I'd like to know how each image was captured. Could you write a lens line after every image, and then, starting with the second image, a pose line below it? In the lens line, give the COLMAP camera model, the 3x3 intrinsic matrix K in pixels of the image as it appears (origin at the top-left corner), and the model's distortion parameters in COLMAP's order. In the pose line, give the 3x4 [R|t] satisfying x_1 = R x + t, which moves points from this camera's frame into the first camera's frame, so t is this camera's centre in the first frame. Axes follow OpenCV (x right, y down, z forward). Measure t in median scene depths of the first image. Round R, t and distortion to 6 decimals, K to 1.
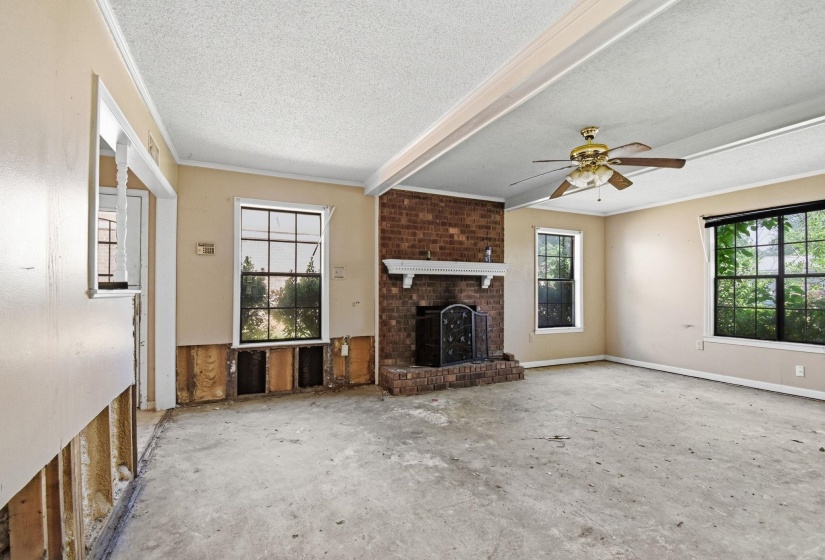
lens RADIAL K [[377.4, 0, 413.0], [0, 377.4, 284.5], [0, 0, 1]] dist [0.001294, -0.000065]
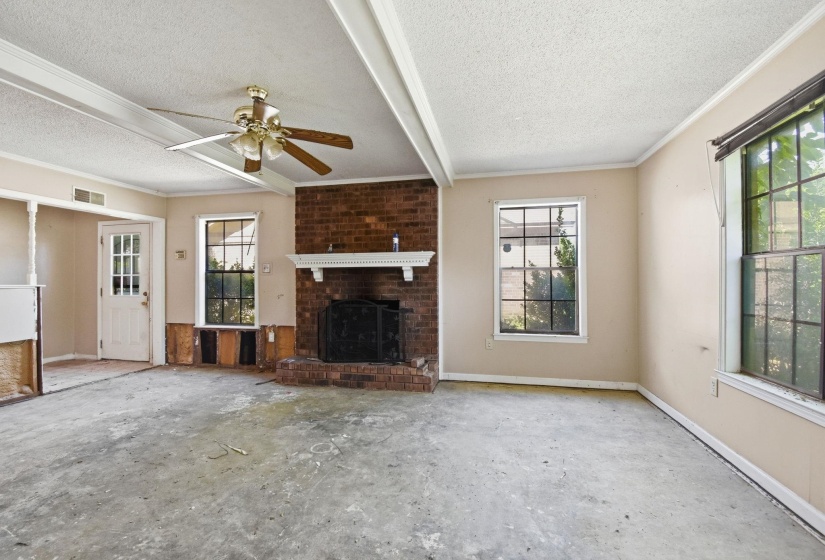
lens RADIAL K [[371.9, 0, 412.5], [0, 371.9, 280.0], [0, 0, 1]] dist [0.014624, -0.022654]
pose [[0.788244, -0.009064, -0.615296, 0.821233], [0.013998, 0.999897, 0.003203, 0.005416], [0.615204, -0.011137, 0.788289, 0.372013]]
